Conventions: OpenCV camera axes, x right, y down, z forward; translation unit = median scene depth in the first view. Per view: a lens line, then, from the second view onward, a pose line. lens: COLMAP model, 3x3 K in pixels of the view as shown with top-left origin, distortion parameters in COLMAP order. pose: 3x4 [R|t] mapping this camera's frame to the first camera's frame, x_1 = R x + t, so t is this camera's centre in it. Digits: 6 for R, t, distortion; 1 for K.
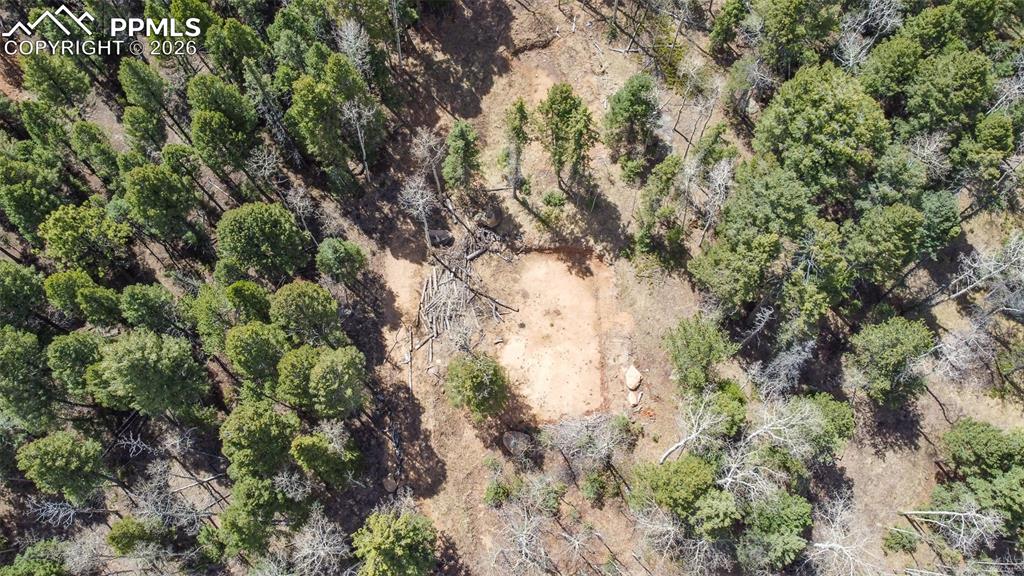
lens RADIAL K [[771.8, 0, 512.0], [0, 771.8, 288.0], [0, 0, 1]] dist [-0.006256, 0.002552]
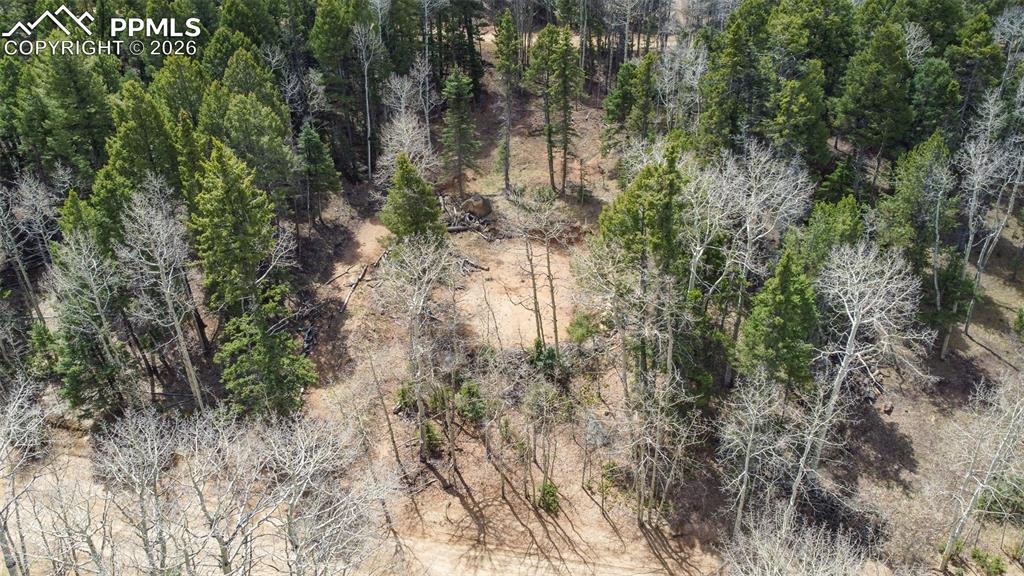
lens RADIAL K [[771.8, 0, 512.0], [0, 771.8, 288.0], [0, 0, 1]] dist [-0.006256, 0.002552]
pose [[0.985048, 0.068406, -0.158120, 0.176146], [-0.155097, 0.751695, -0.641014, 0.609334], [0.075009, 0.655954, 0.751065, 0.341120]]
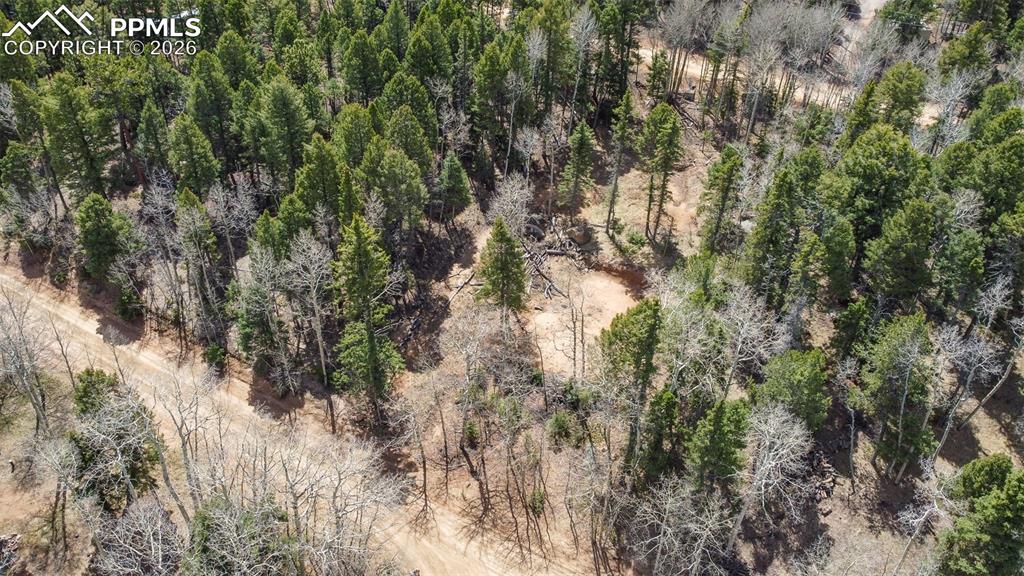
lens RADIAL K [[765.1, 0, 512.0], [0, 765.1, 288.0], [0, 0, 1]] dist [0.001763, -0.000830]
pose [[0.882763, 0.314860, -0.348701, 0.312373], [-0.456071, 0.752524, -0.475085, 0.570611], [0.112820, 0.578420, 0.807899, 0.099560]]
